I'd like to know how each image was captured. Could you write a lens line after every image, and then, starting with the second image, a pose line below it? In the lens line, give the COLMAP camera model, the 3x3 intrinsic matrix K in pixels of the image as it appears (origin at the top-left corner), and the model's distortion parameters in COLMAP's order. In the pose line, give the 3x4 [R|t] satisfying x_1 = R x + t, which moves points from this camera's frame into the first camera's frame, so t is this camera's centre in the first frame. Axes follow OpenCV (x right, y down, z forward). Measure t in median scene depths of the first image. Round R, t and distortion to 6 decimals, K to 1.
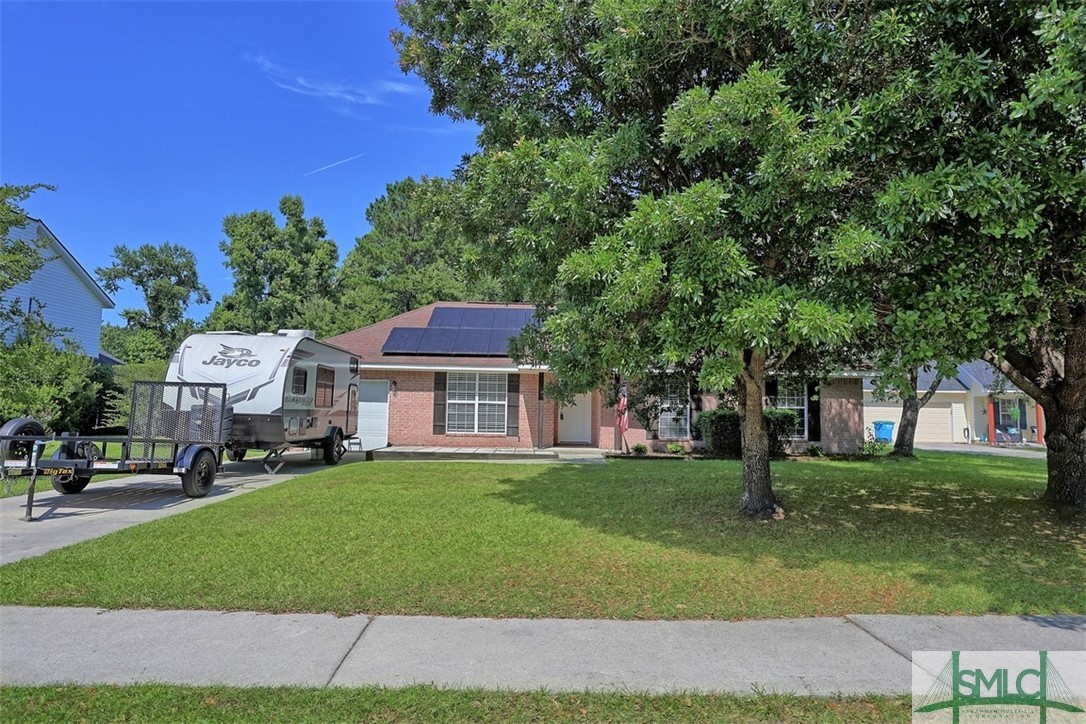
lens RADIAL K [[621.0, 0, 548.8], [0, 621.0, 372.1], [0, 0, 1]] dist [-0.000540, -0.000634]
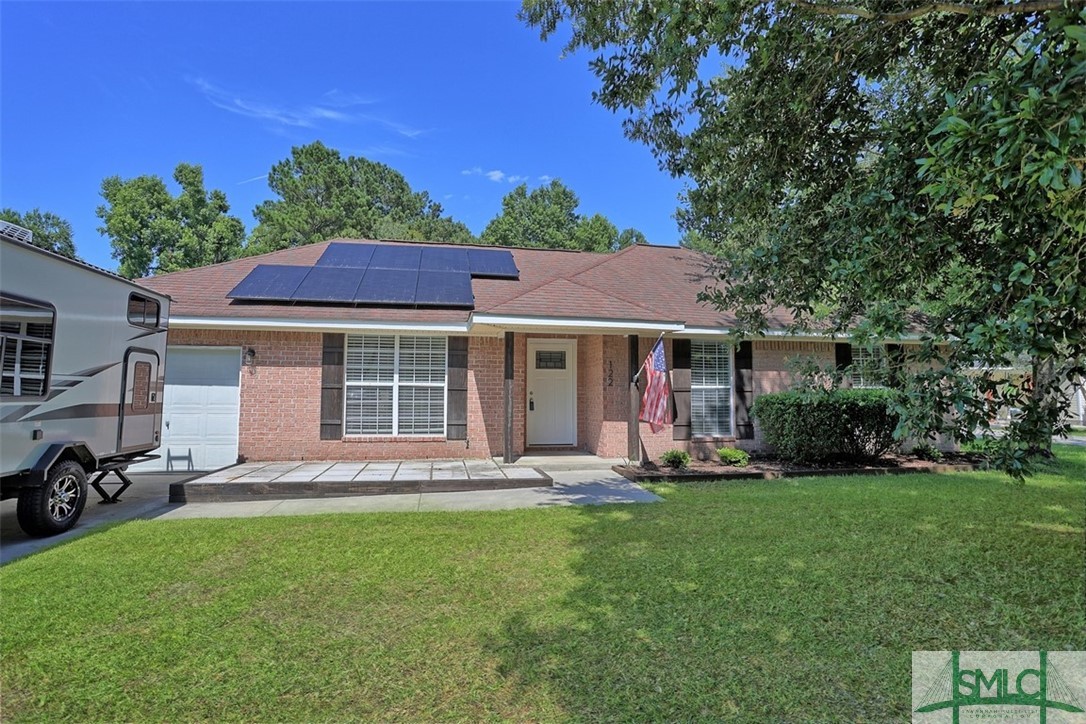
lens RADIAL K [[542.8, 0, 536.6], [0, 542.8, 358.7], [0, 0, 1]] dist [-0.034492, 0.000356]
pose [[0.989184, -0.002869, 0.146651, -0.058754], [0.002812, 0.999996, 0.000591, 0.024172], [-0.146652, -0.000172, 0.989188, 0.463972]]
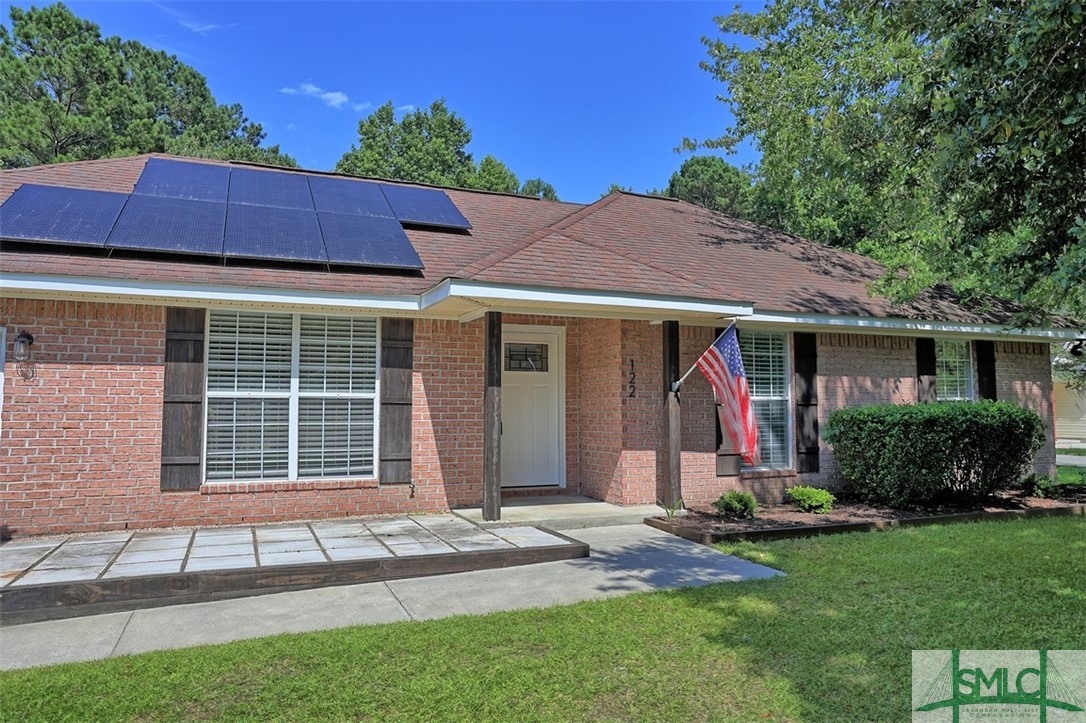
lens RADIAL K [[744.8, 0, 543.0], [0, 744.8, 361.5], [0, 0, 1]] dist [-0.006779, 0.031305]
pose [[0.937278, 0.004066, 0.348559, -0.132005], [-0.006200, 0.999968, 0.005006, 0.026106], [-0.348528, -0.006853, 0.937273, 0.543270]]
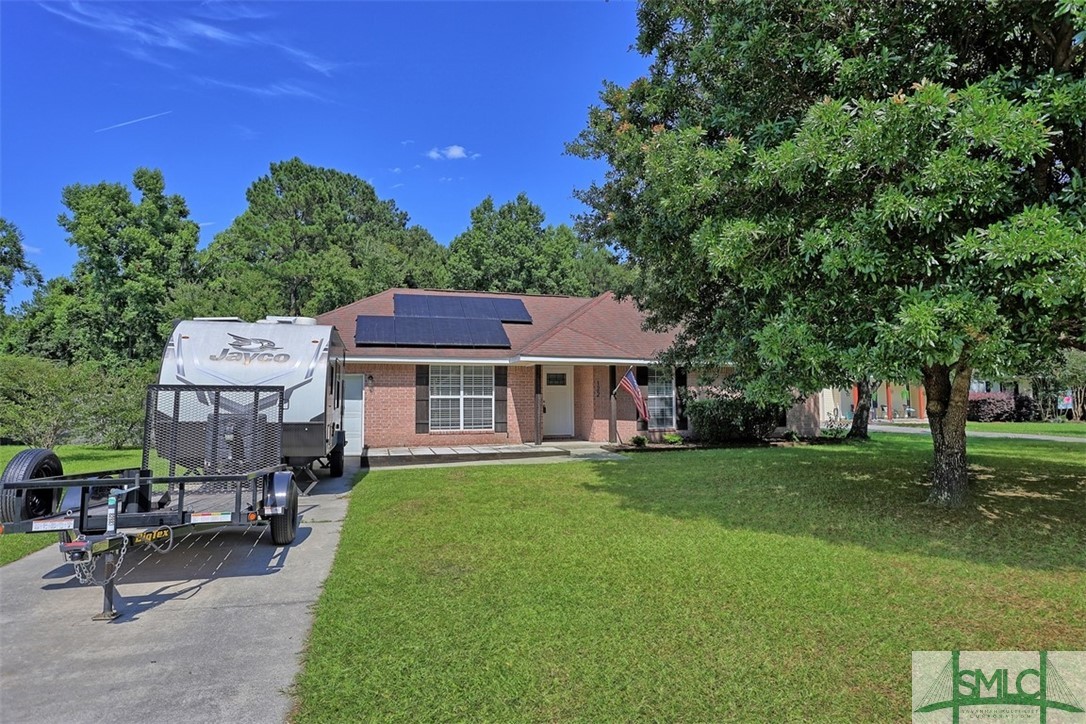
lens RADIAL K [[579.5, 0, 543.0], [0, 579.5, 362.0], [0, 0, 1]] dist [0.008649, 0.000695]
pose [[0.970785, -0.007659, 0.239830, -0.206348], [0.007028, 0.999969, 0.003487, -0.006010], [-0.239849, -0.001699, 0.970809, 0.128049]]
